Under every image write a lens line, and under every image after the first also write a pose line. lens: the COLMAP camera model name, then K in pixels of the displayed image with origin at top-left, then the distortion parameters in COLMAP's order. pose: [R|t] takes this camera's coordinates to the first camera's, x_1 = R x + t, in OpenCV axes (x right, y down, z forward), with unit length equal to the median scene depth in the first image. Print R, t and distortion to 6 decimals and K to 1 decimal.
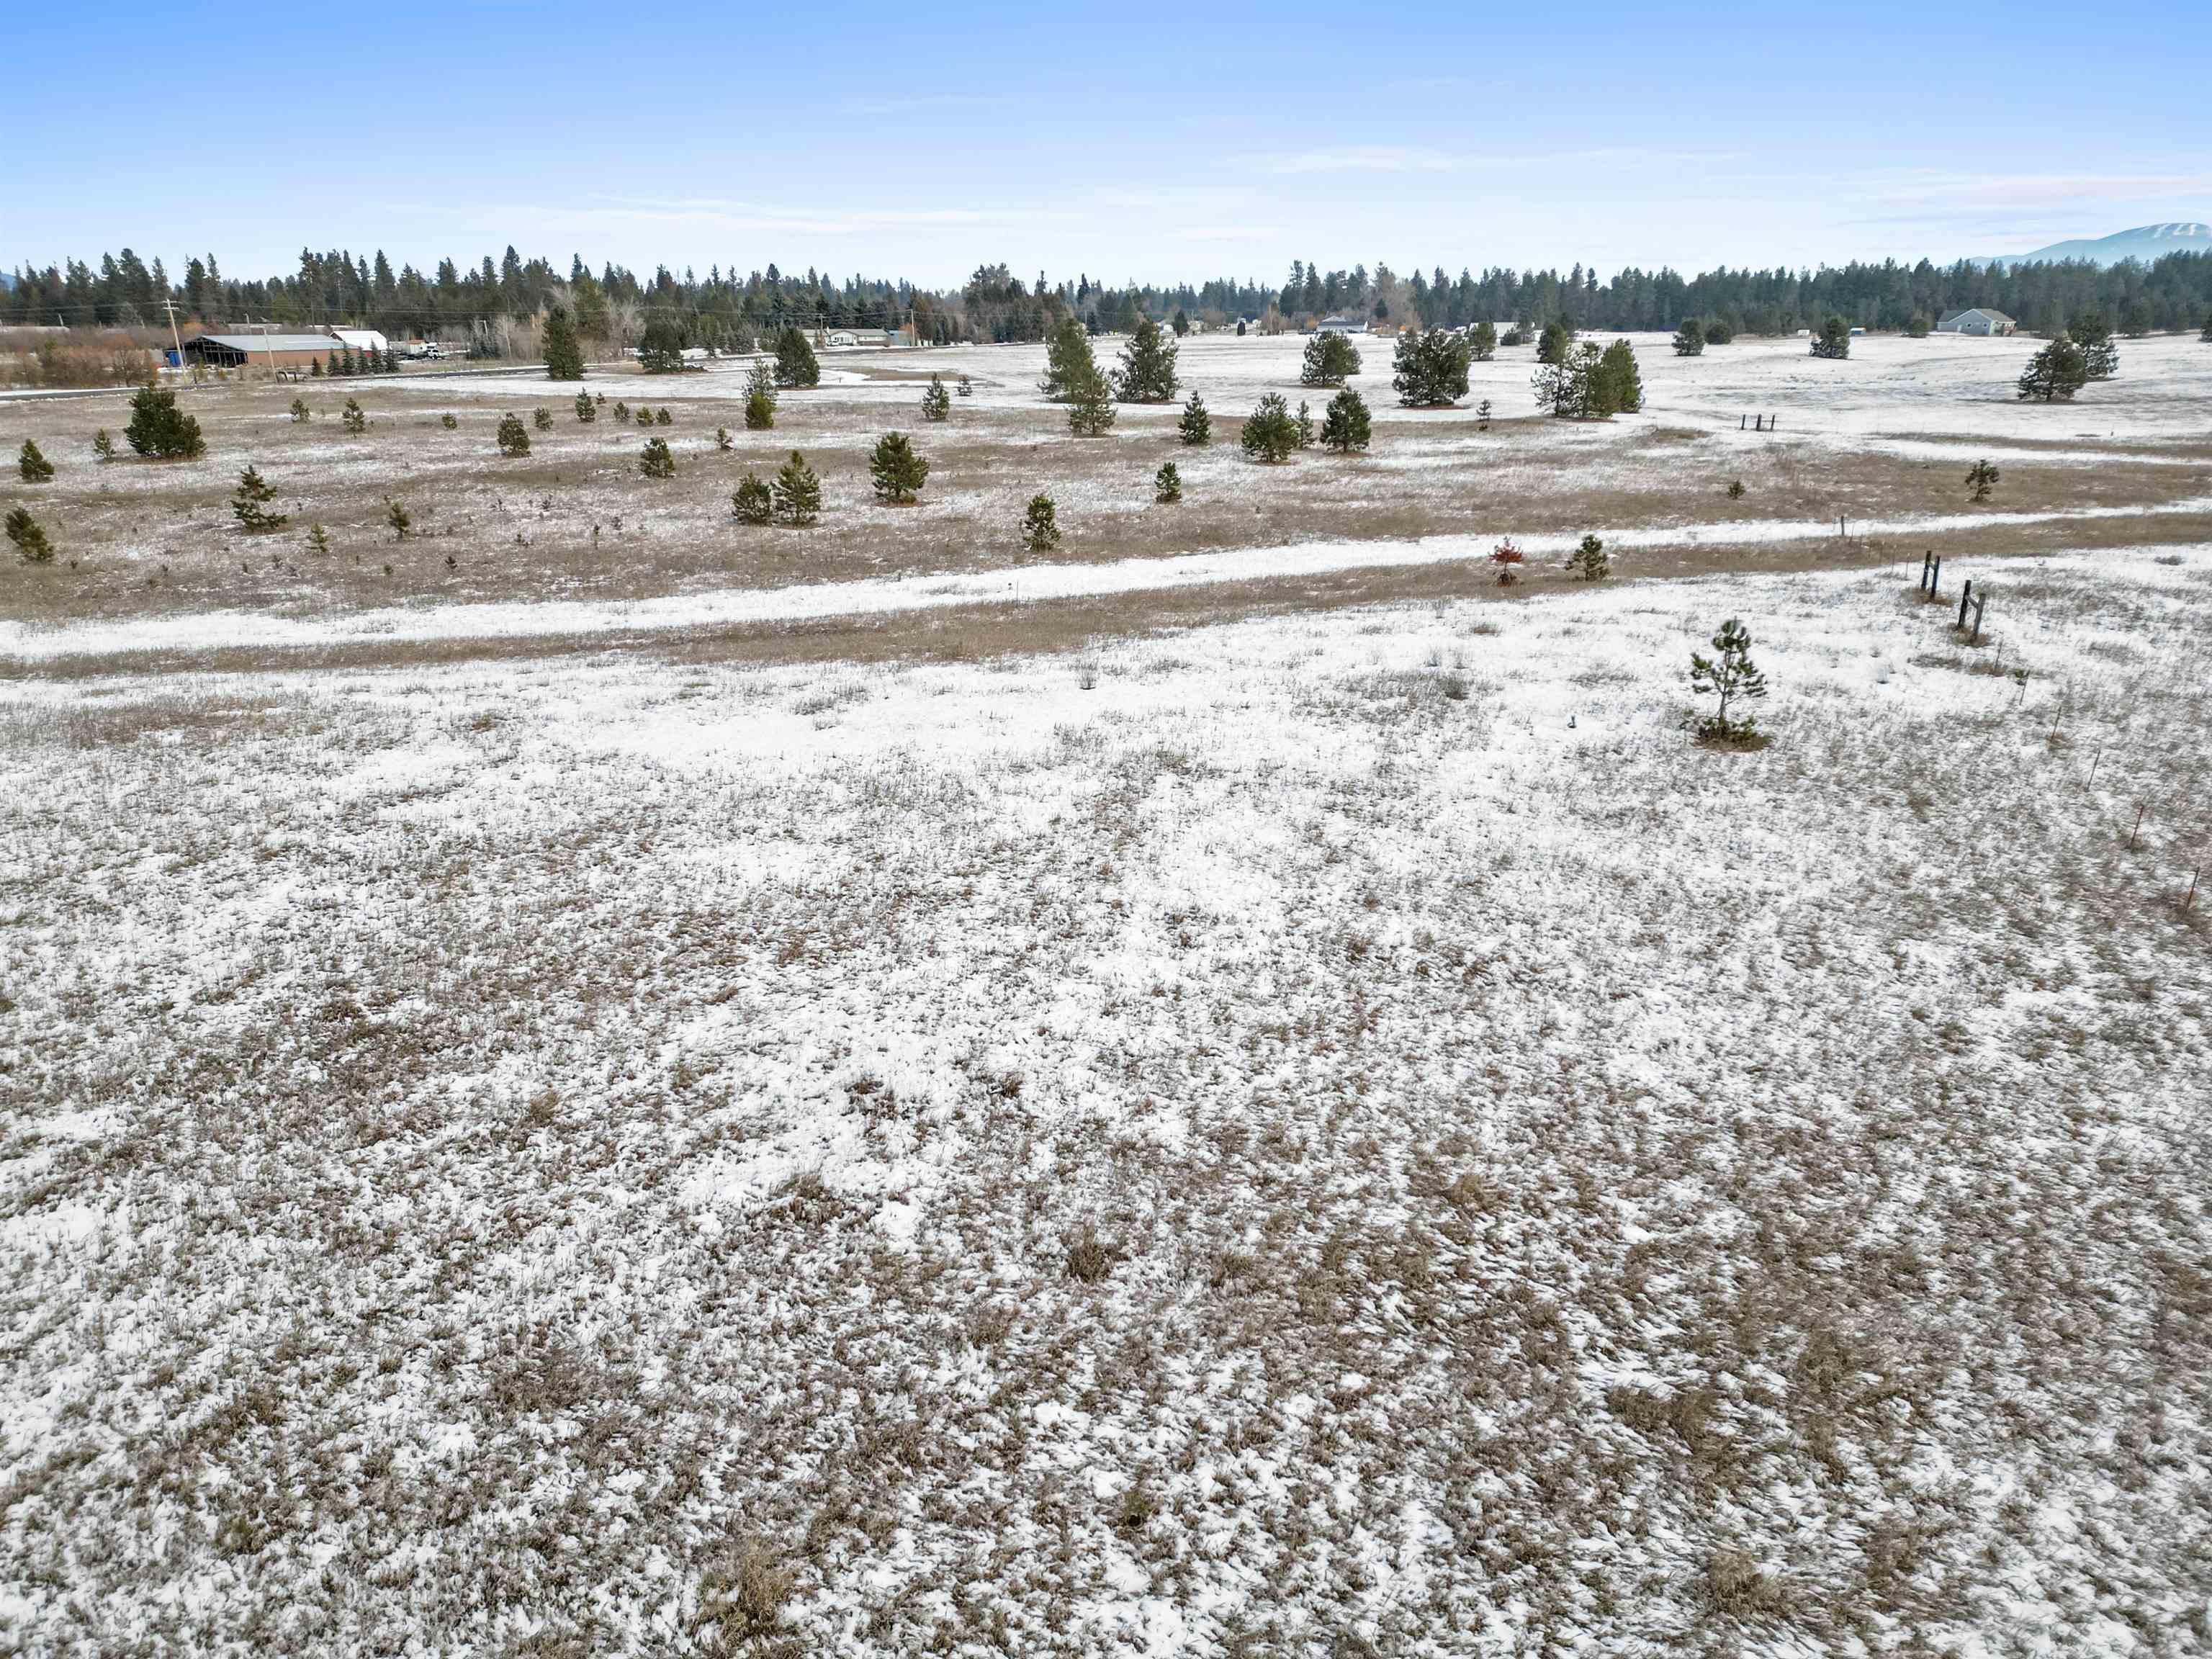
lens RADIAL K [[1534.2, 0, 1103.3], [0, 1534.2, 828.8], [0, 0, 1]] dist [0.075248, -0.067494]
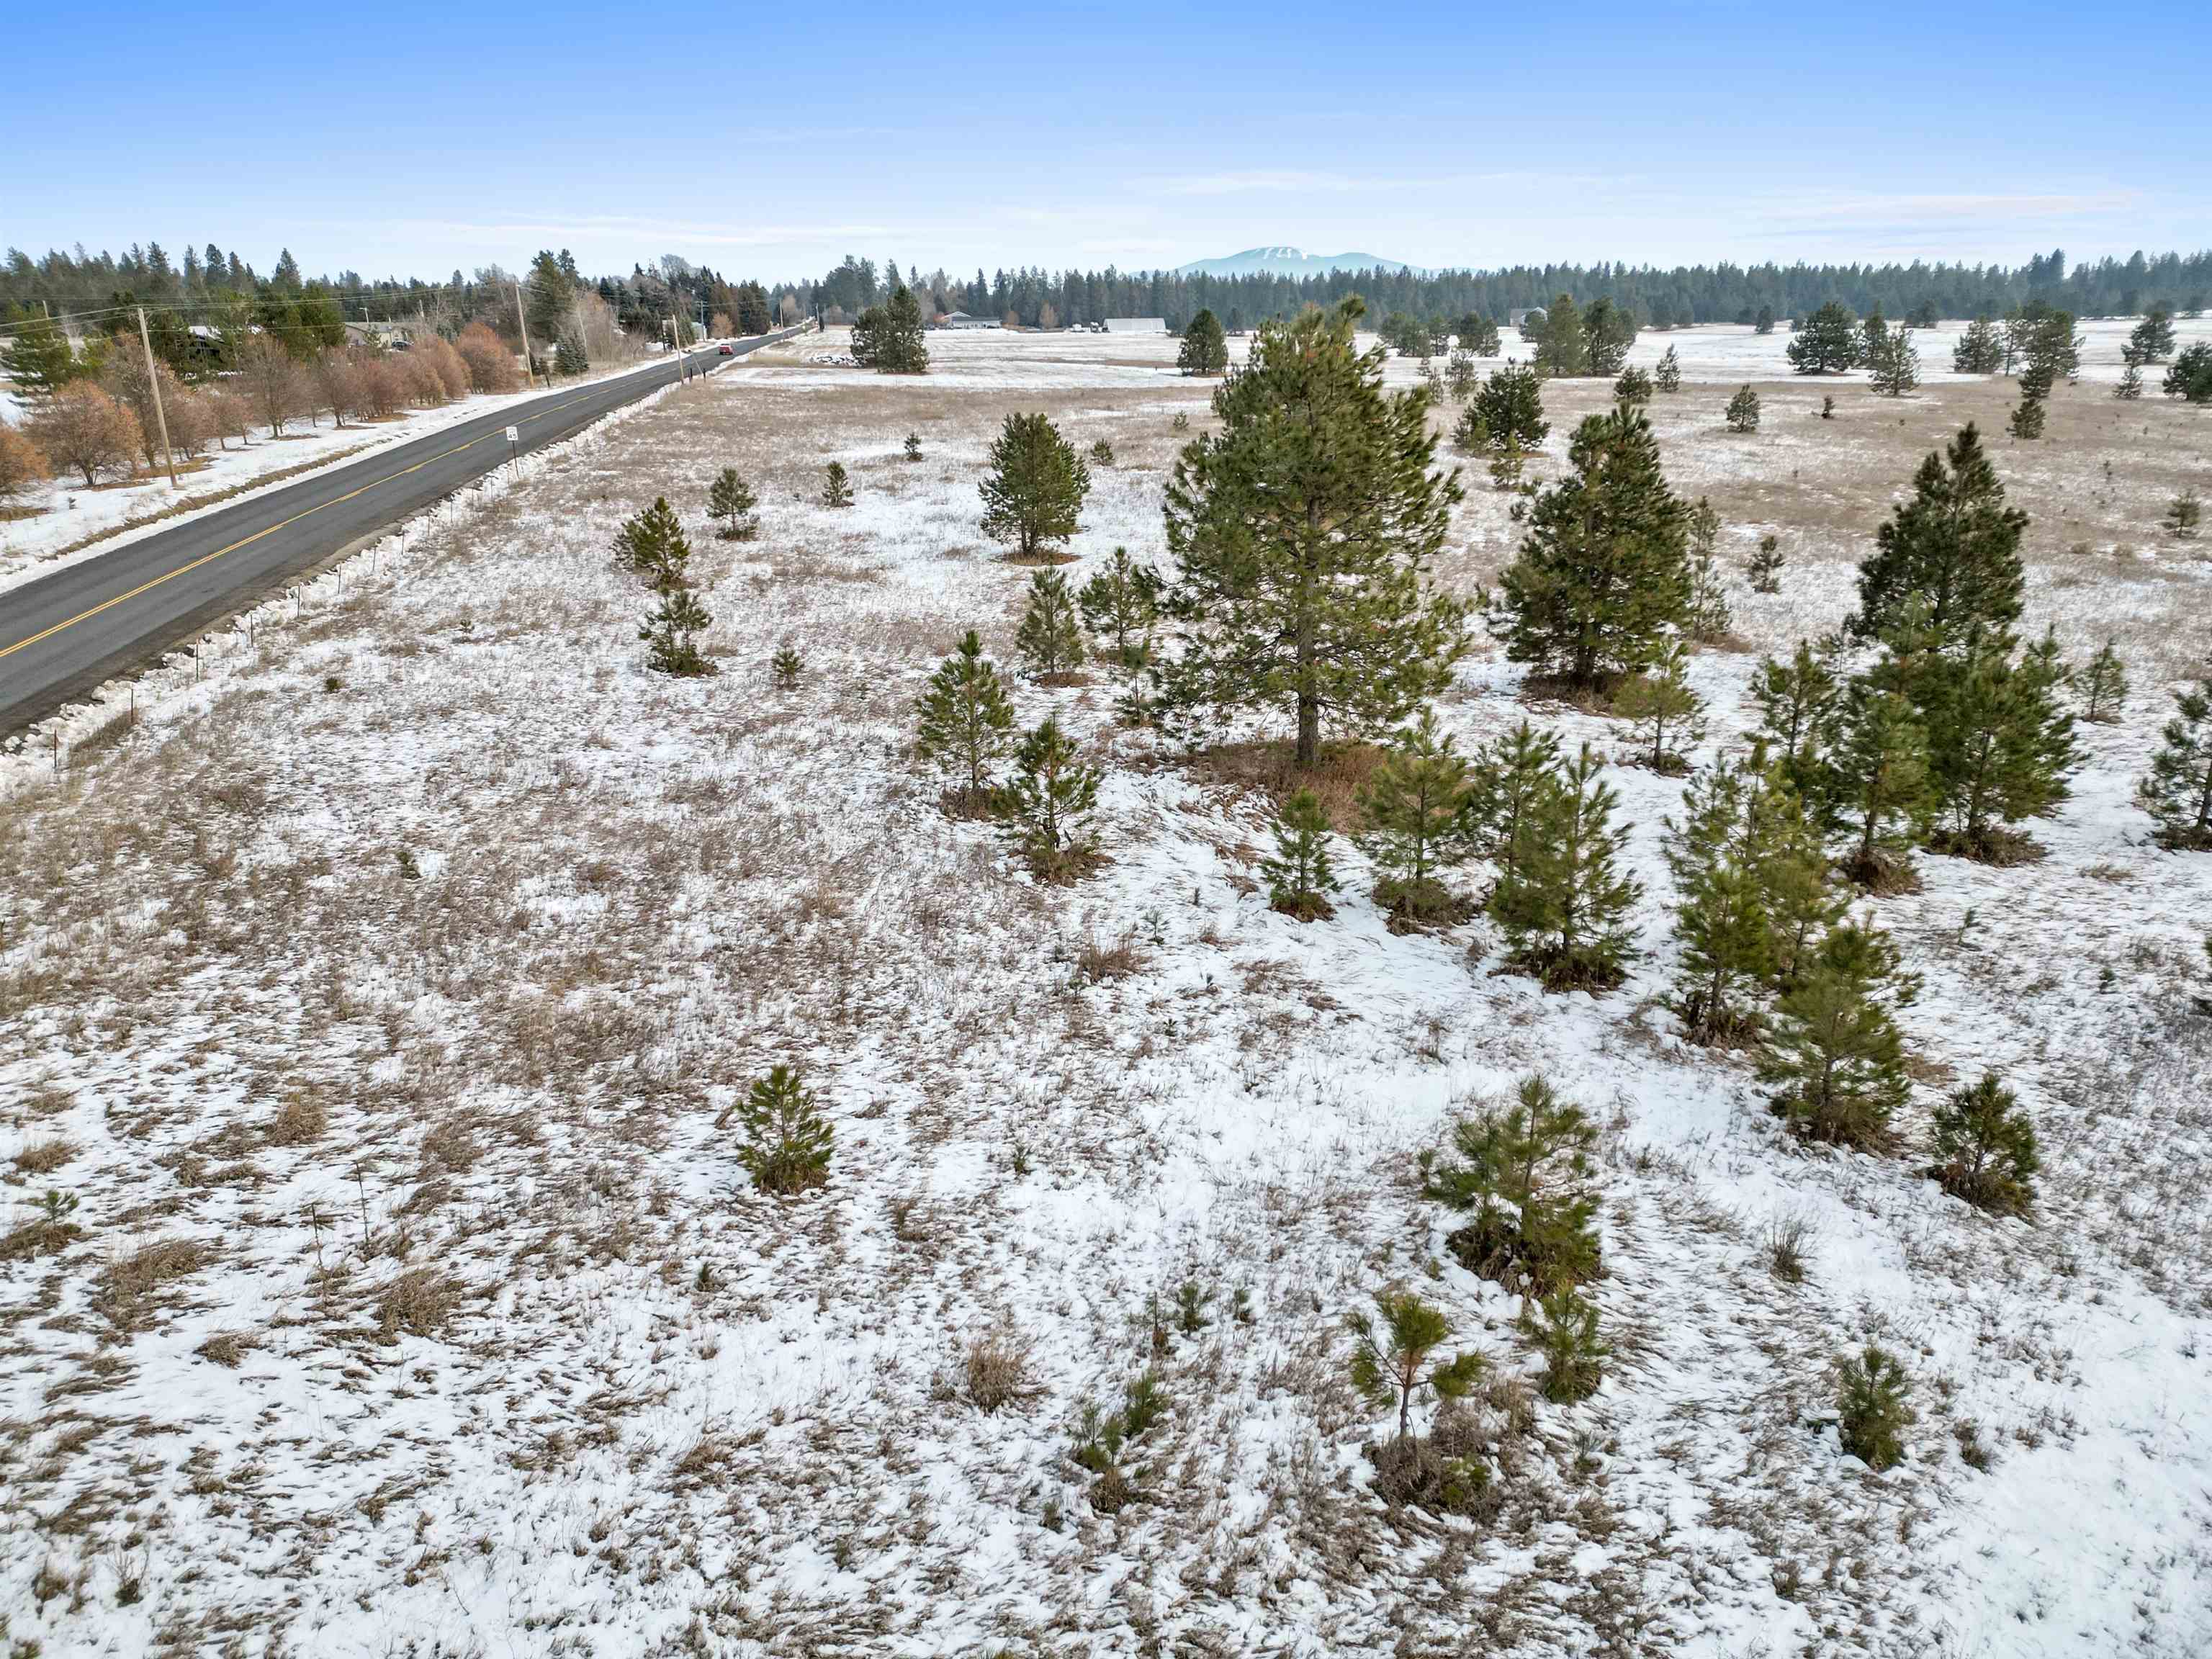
lens RADIAL K [[1529.0, 0, 1105.4], [0, 1529.0, 821.4], [0, 0, 1]] dist [0.093587, -0.090168]
pose [[0.891283, -0.139196, 0.431554, -5.213030], [0.142228, 0.989507, 0.025420, -0.403952], [-0.430565, 0.038722, 0.901729, 1.523847]]
